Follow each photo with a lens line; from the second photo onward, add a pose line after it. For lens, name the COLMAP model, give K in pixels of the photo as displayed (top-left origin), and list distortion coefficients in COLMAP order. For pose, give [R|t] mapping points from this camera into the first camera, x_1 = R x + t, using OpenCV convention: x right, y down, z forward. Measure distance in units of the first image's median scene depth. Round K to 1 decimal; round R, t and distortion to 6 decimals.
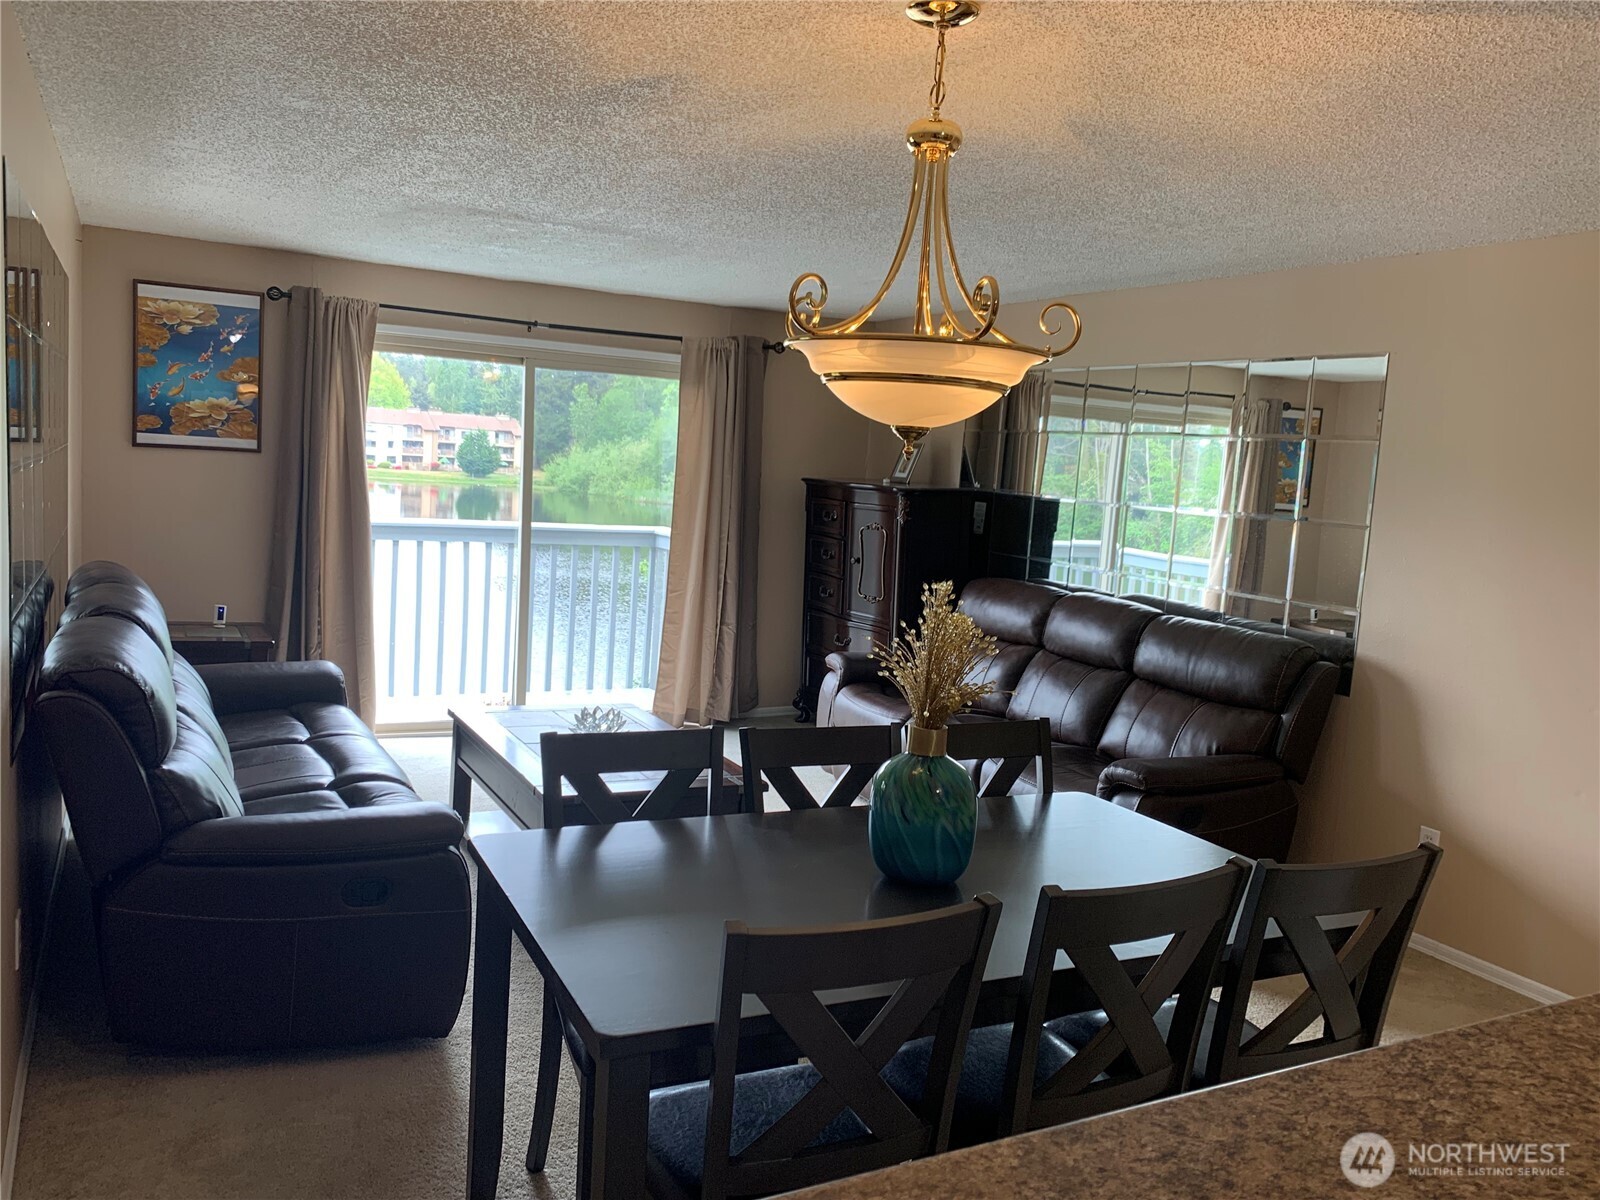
lens RADIAL K [[1228.8, 0, 796.5], [0, 1228.8, 595.0], [0, 0, 1]] dist [0.041656, -0.088386]
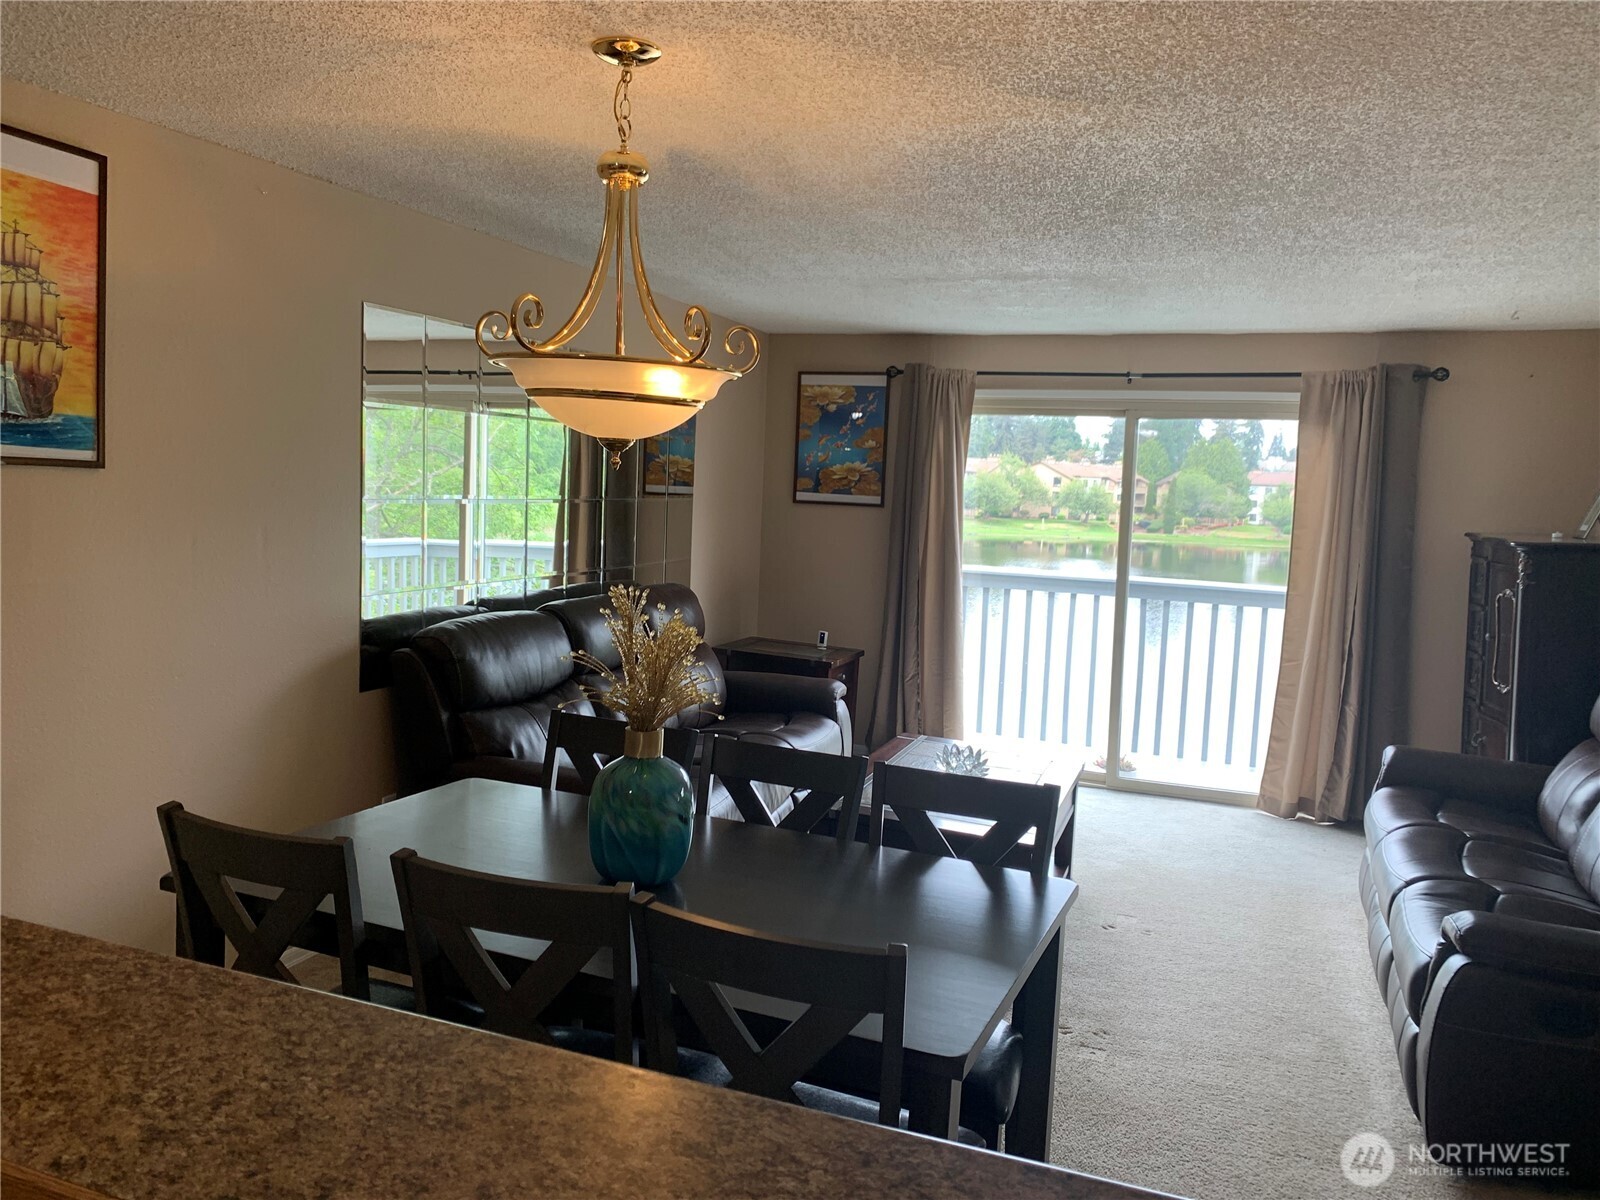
lens RADIAL K [[1225.5, 0, 759.6], [0, 1225.5, 582.7], [0, 0, 1]] dist [0.045323, -0.086970]
pose [[0.644407, 0.032448, -0.763994, 0.386744], [-0.087857, 0.995625, -0.031818, 0.003886], [0.759619, 0.087626, 0.644439, 0.165026]]
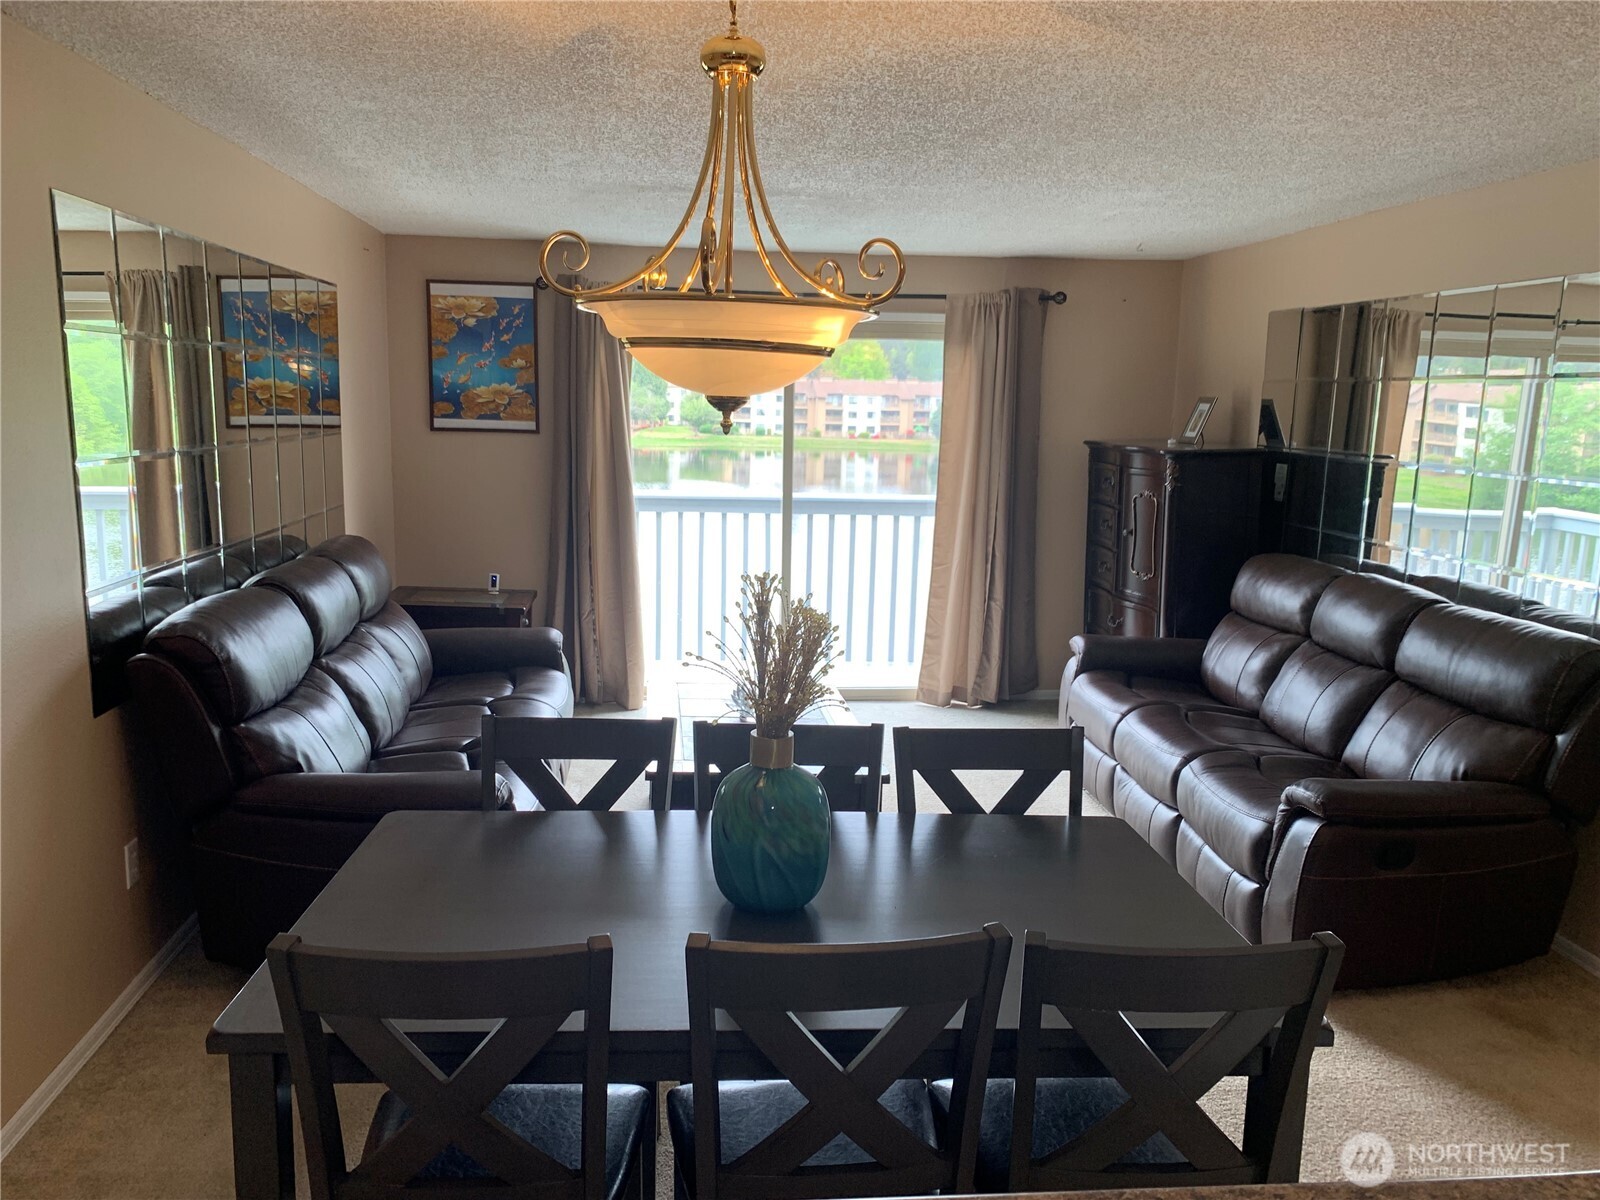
lens RADIAL K [[1233.0, 0, 790.9], [0, 1233.0, 615.1], [0, 0, 1]] dist [0.064222, -0.131817]
pose [[0.924797, 0.025435, -0.379609, 0.186799], [-0.008698, 0.998916, 0.045740, -0.007597], [0.380360, -0.038998, 0.924016, 0.076879]]
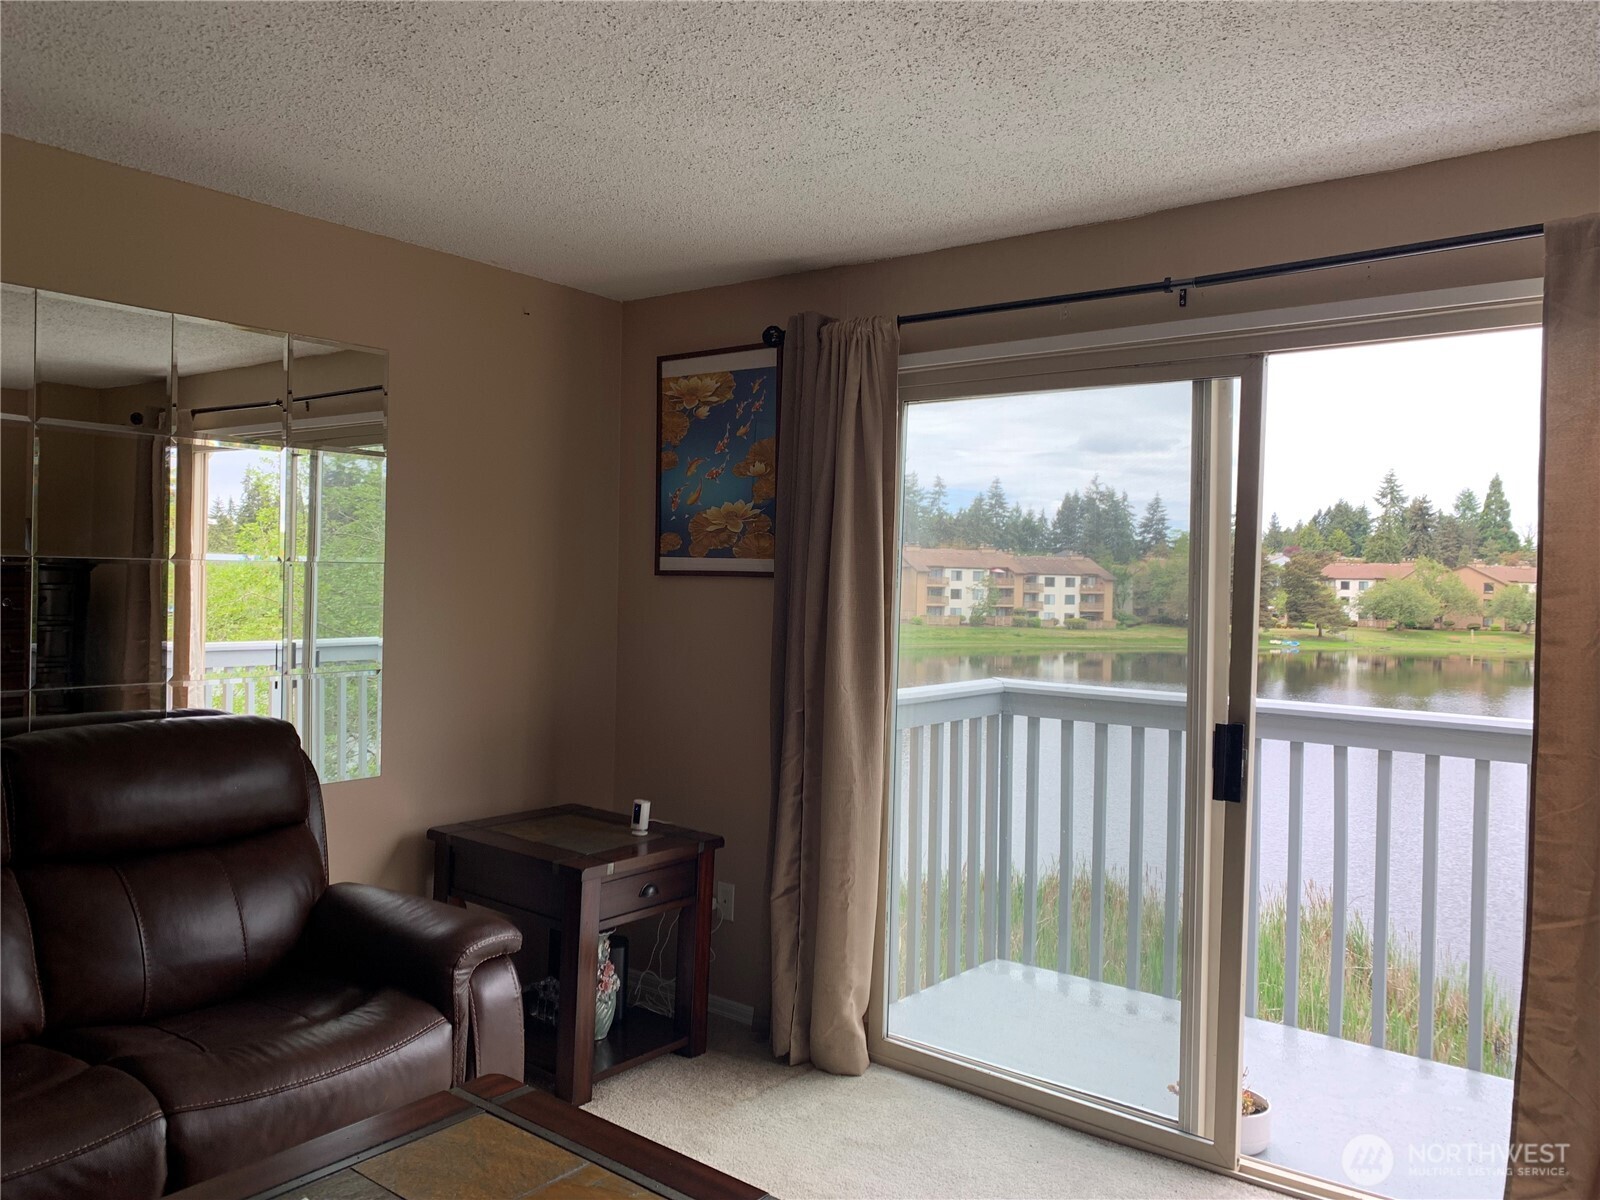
lens RADIAL K [[1216.2, 0, 799.5], [0, 1216.2, 581.7], [0, 0, 1]] dist [0.069917, -0.092172]
pose [[0.408748, -0.050472, -0.911251, 0.168029], [-0.100261, 0.989943, -0.099803, -0.049401], [0.907123, 0.132157, 0.399577, 0.753067]]
